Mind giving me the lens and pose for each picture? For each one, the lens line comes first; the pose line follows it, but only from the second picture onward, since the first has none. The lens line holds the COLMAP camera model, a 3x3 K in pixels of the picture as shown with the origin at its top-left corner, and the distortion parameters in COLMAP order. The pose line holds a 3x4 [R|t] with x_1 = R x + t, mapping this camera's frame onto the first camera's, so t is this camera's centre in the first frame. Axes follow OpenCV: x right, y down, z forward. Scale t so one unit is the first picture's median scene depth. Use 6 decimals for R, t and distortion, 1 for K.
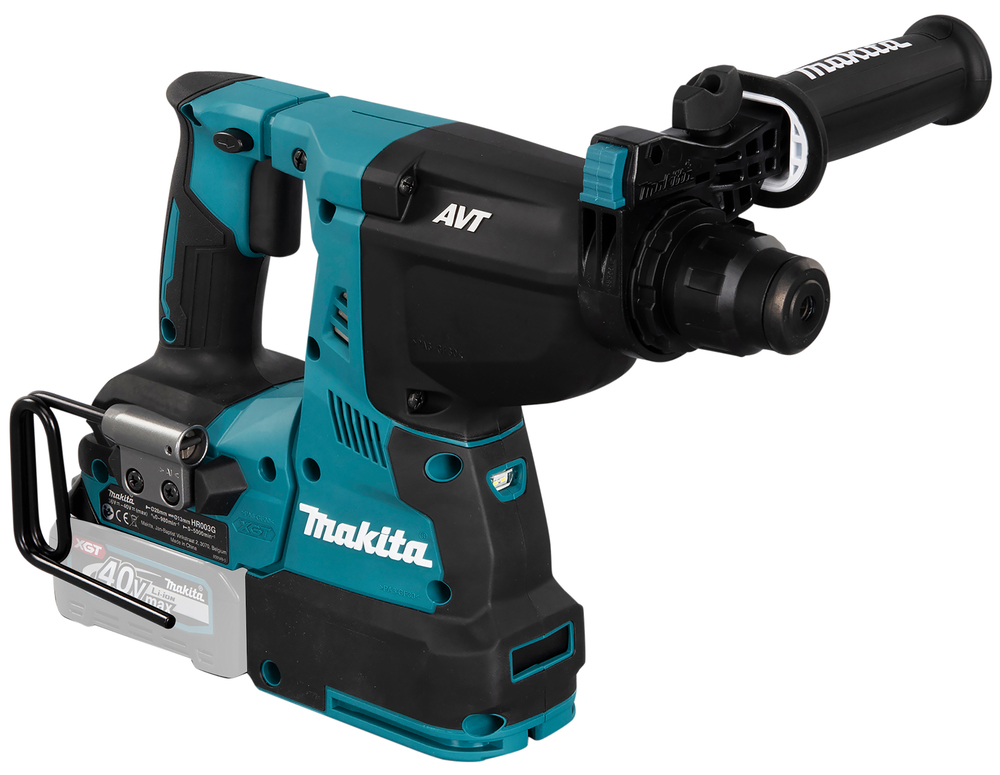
lens RADIAL K [[3500.4, 0, 500.0], [0, 3500.4, 387.5], [0, 0, 1]] dist [0.023338, -0.976070]
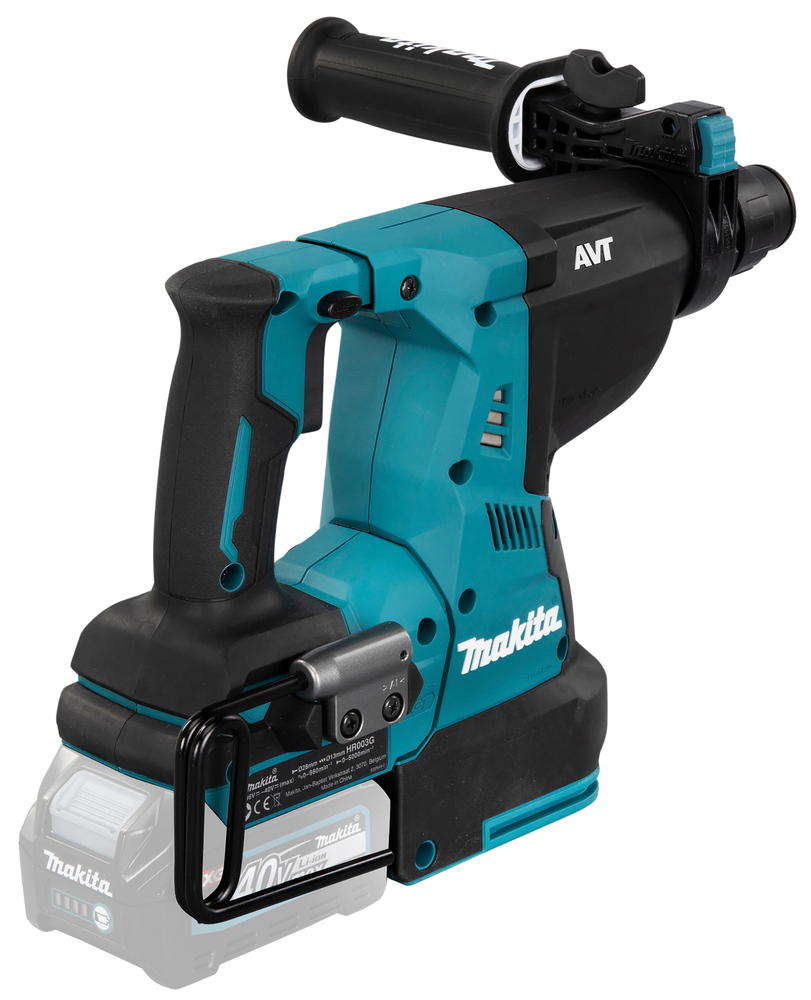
lens RADIAL K [[3810.9, 0, 405.5], [0, 3810.9, 500.0], [0, 0, 1]] dist [0.024255, 1.631754]
pose [[0.066277, -0.326781, 0.942773, -1.008931], [0.343555, 0.894552, 0.285914, -0.298511], [-0.936791, 0.304945, 0.171555, 0.830233]]
